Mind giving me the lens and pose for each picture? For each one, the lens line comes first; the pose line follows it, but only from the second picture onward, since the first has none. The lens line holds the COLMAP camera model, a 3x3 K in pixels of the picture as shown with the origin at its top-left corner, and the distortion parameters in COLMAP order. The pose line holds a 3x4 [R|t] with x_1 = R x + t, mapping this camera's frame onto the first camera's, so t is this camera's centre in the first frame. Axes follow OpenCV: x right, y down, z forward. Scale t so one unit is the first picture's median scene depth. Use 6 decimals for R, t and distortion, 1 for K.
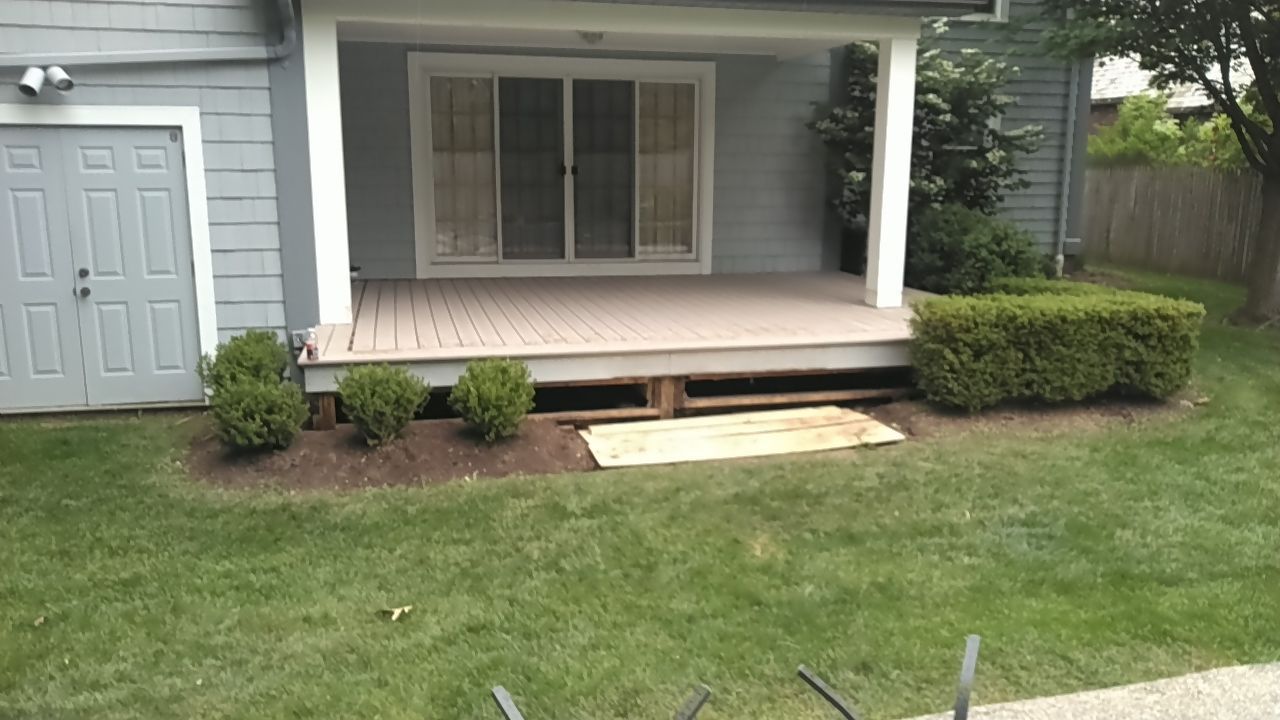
lens RADIAL K [[1004.6, 0, 644.1], [0, 1004.6, 360.8], [0, 0, 1]] dist [-0.004518, -0.011441]
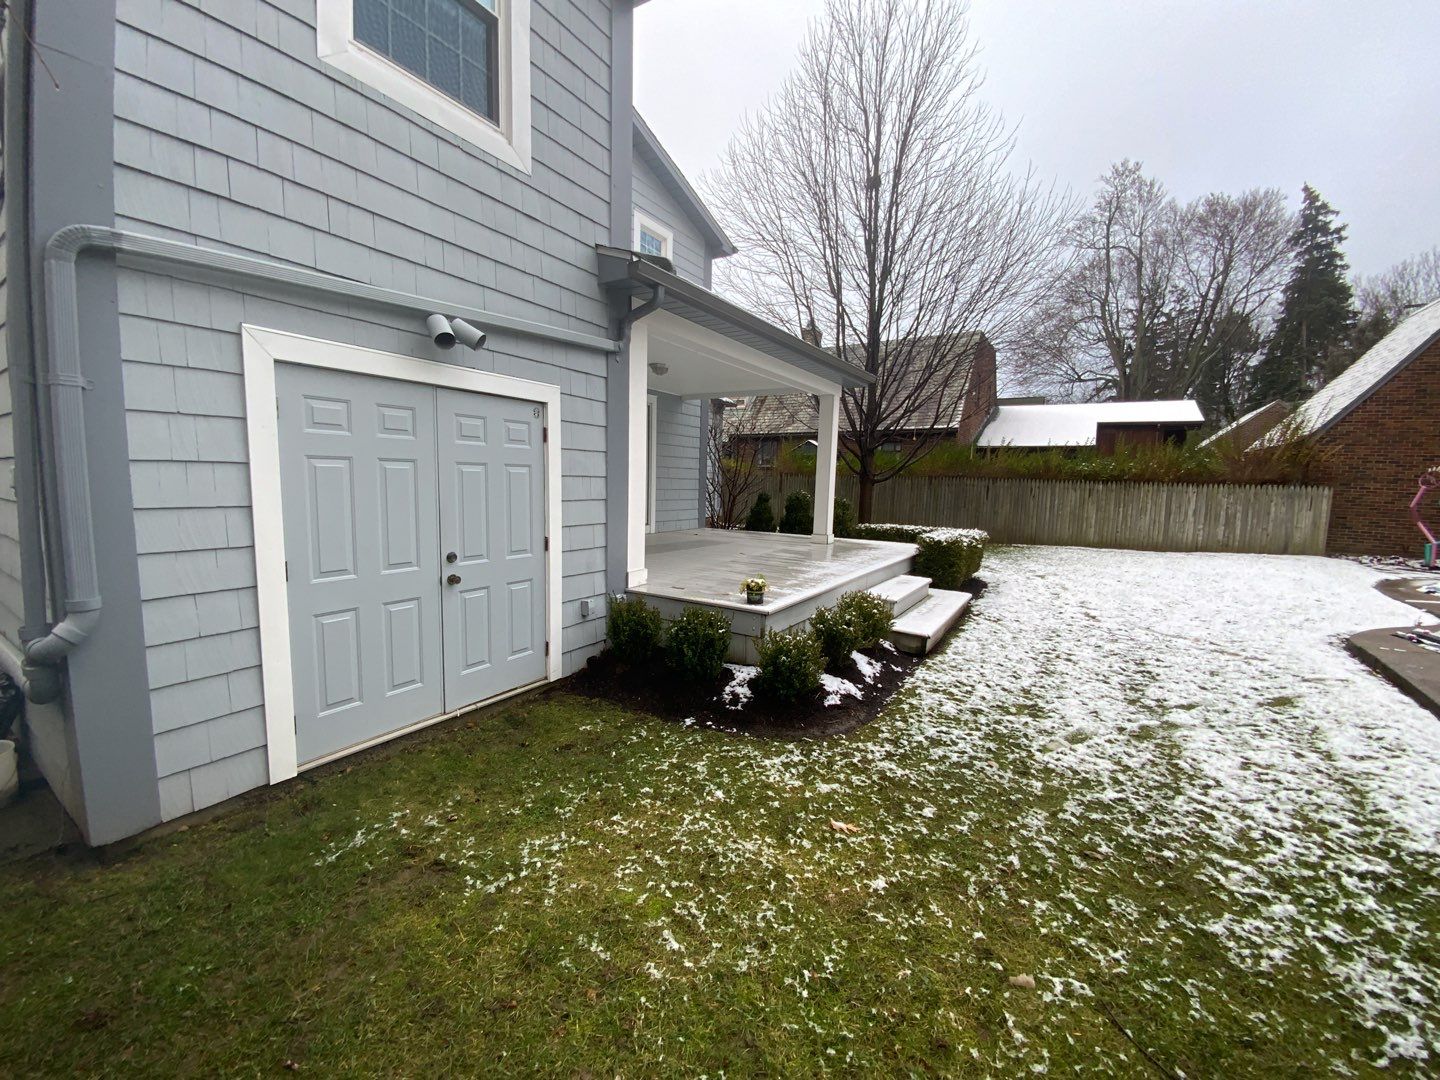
lens RADIAL K [[585.2, 0, 721.2], [0, 585.2, 540.1], [0, 0, 1]] dist [0.020201, -0.019279]
pose [[0.710018, -0.062241, 0.701427, -0.736006], [0.116779, 0.992701, -0.030122, -0.059597], [-0.694433, 0.103299, 0.712104, 0.466394]]
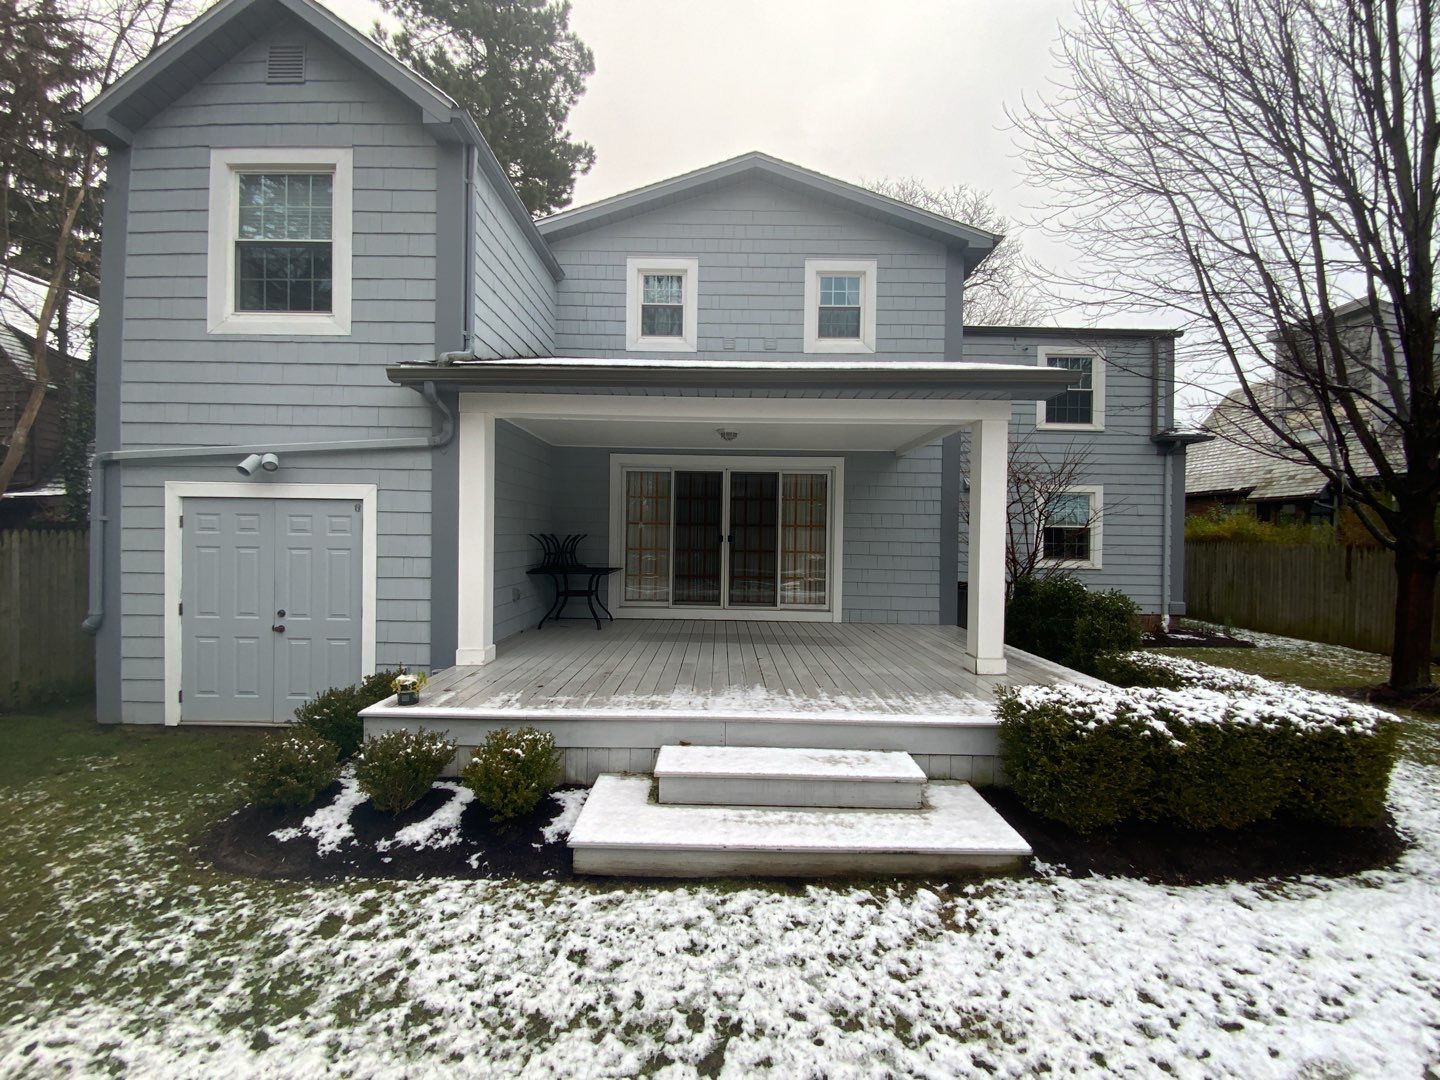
lens RADIAL K [[585.2, 0, 721.2], [0, 585.2, 540.1], [0, 0, 1]] dist [0.020201, -0.019279]
pose [[0.970241, 0.008980, -0.241973, 0.147158], [-0.055352, 0.981078, -0.185533, -0.071183], [0.235729, 0.193406, 0.952379, 0.405671]]
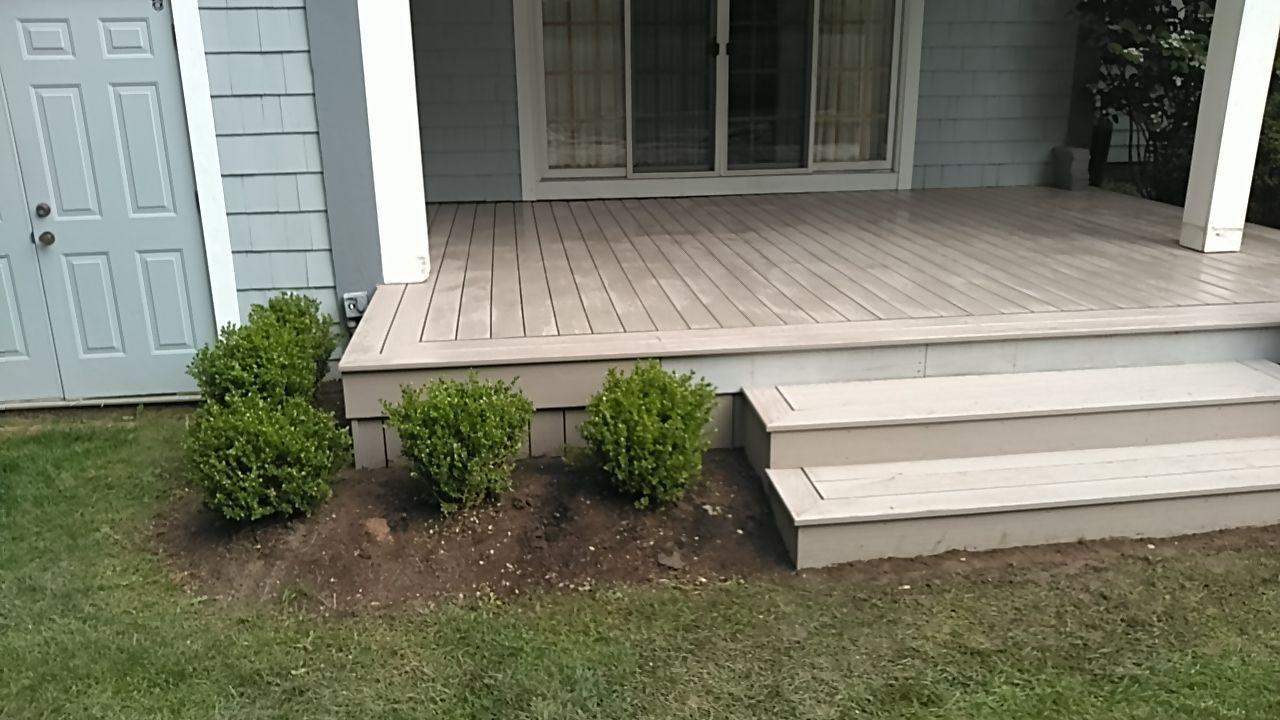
lens RADIAL K [[997.4, 0, 640.0], [0, 997.4, 360.0], [0, 0, 1]] dist [-0.010649, -0.004286]
pose [[0.993965, 0.016040, -0.108521, -0.077361], [-0.004507, 0.994389, 0.105693, -0.058657], [0.109607, -0.104566, 0.988460, 0.357319]]
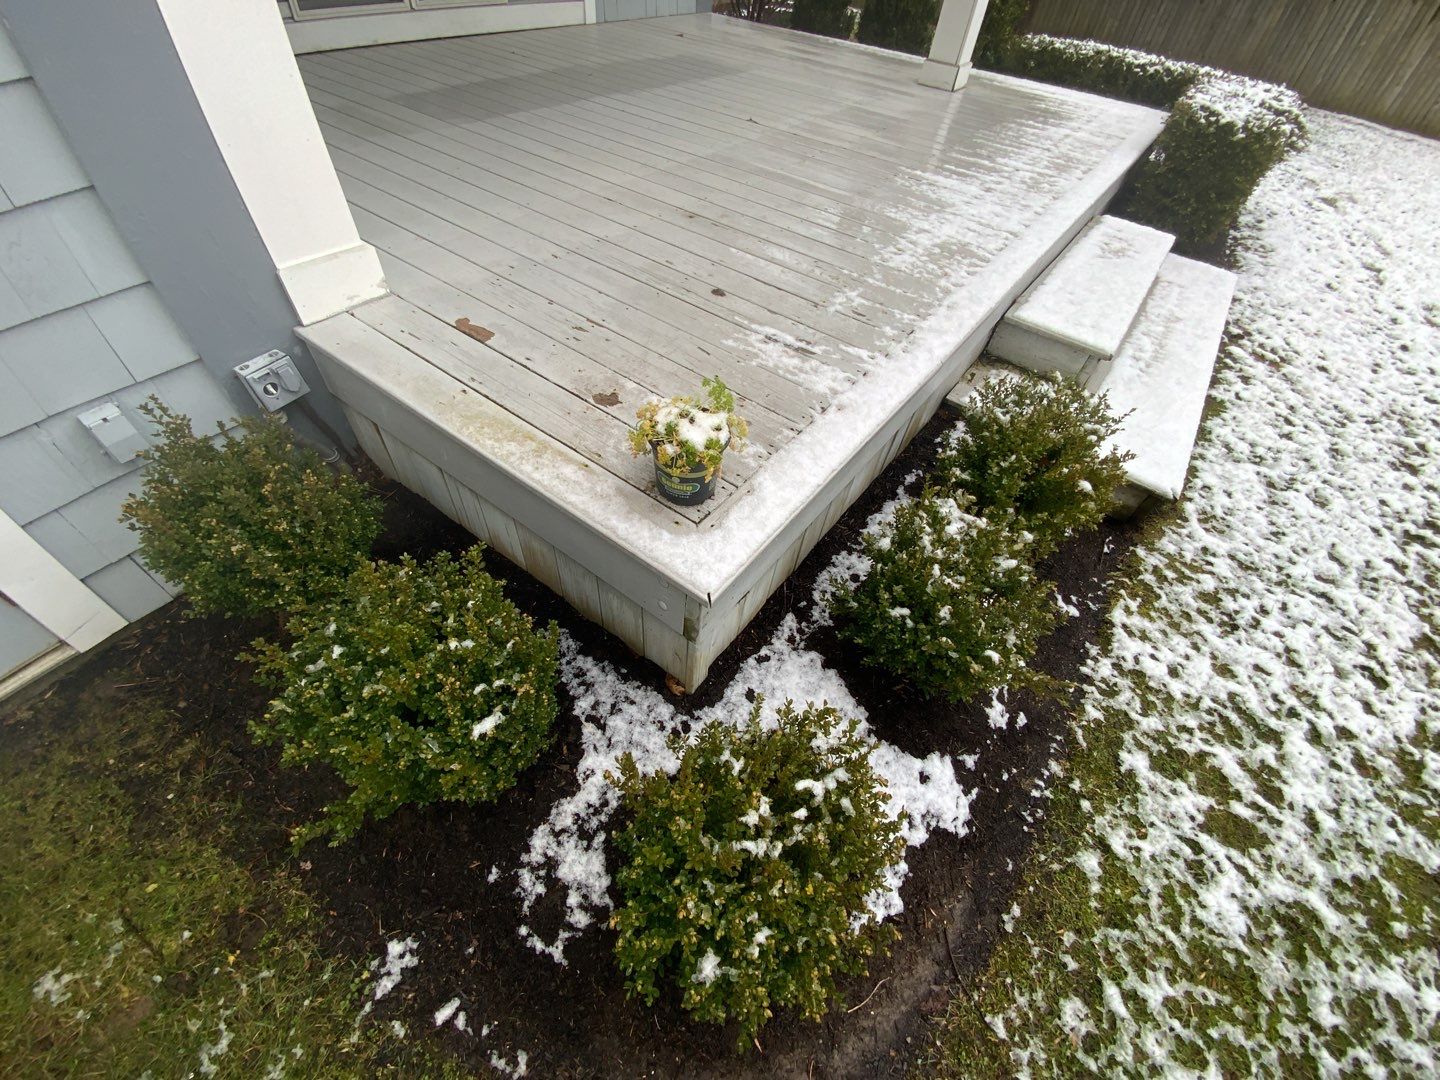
lens RADIAL K [[585.2, 0, 721.2], [0, 585.2, 540.1], [0, 0, 1]] dist [0.020201, -0.019279]
pose [[0.764094, -0.445299, 0.466764, -0.353272], [0.051405, 0.763276, 0.644024, -0.105908], [-0.643053, -0.468101, 0.606105, 0.776012]]
